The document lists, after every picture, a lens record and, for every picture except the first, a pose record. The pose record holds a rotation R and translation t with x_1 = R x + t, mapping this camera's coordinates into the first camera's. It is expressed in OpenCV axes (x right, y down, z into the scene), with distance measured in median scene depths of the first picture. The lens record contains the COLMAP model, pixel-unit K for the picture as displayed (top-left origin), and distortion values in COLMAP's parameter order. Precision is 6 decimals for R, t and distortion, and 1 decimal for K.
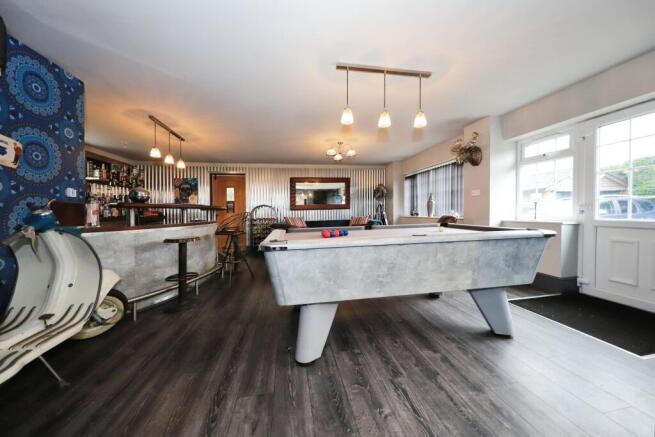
lens RADIAL K [[228.0, 0, 328.7], [0, 228.0, 214.2], [0, 0, 1]] dist [-0.001111, -0.000128]
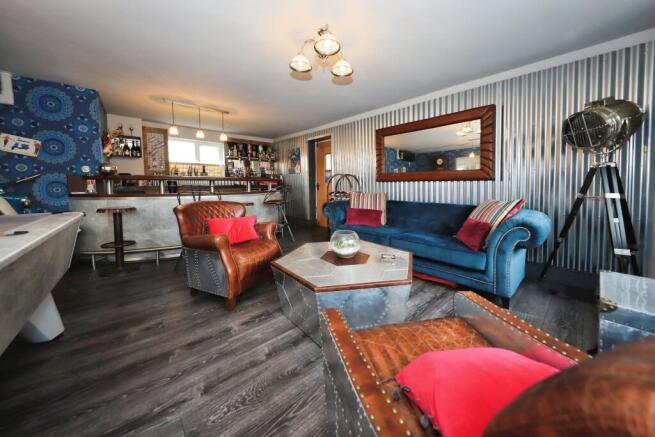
lens RADIAL K [[228.0, 0, 329.5], [0, 228.0, 187.3], [0, 0, 1]] dist [-0.001111, -0.000128]
pose [[0.497096, 0.038891, -0.866823, 0.848926], [-0.018930, 0.999243, 0.033976, -0.053965], [0.867489, -0.000481, 0.497457, 1.497271]]
